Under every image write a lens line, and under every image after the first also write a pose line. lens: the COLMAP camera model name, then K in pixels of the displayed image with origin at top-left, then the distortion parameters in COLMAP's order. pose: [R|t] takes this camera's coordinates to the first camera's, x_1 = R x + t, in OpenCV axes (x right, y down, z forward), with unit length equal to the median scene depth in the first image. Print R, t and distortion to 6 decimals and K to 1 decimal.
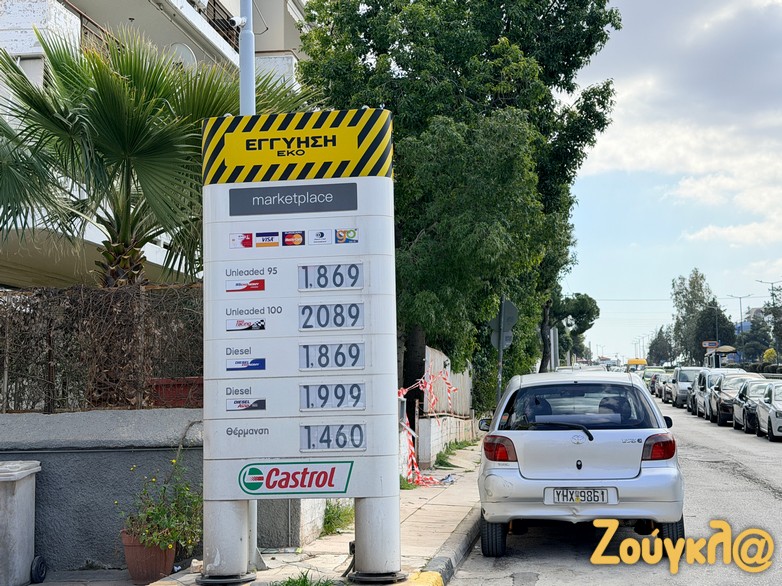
lens RADIAL K [[1211.9, 0, 391.0], [0, 1211.9, 293.0], [0, 0, 1]] dist [0.234906, 0.017458]
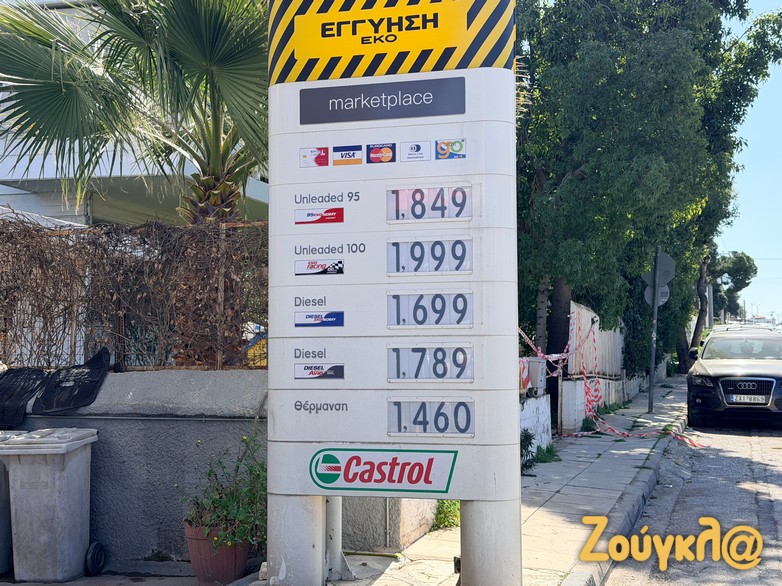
lens RADIAL K [[1146.5, 0, 392.8], [0, 1146.5, 265.3], [0, 0, 1]] dist [0.205973, -0.055419]
pose [[0.991367, 0.008793, -0.130821, 0.020869], [-0.007126, 0.999887, 0.013204, 0.015044], [0.130923, -0.012158, 0.991318, 0.290599]]
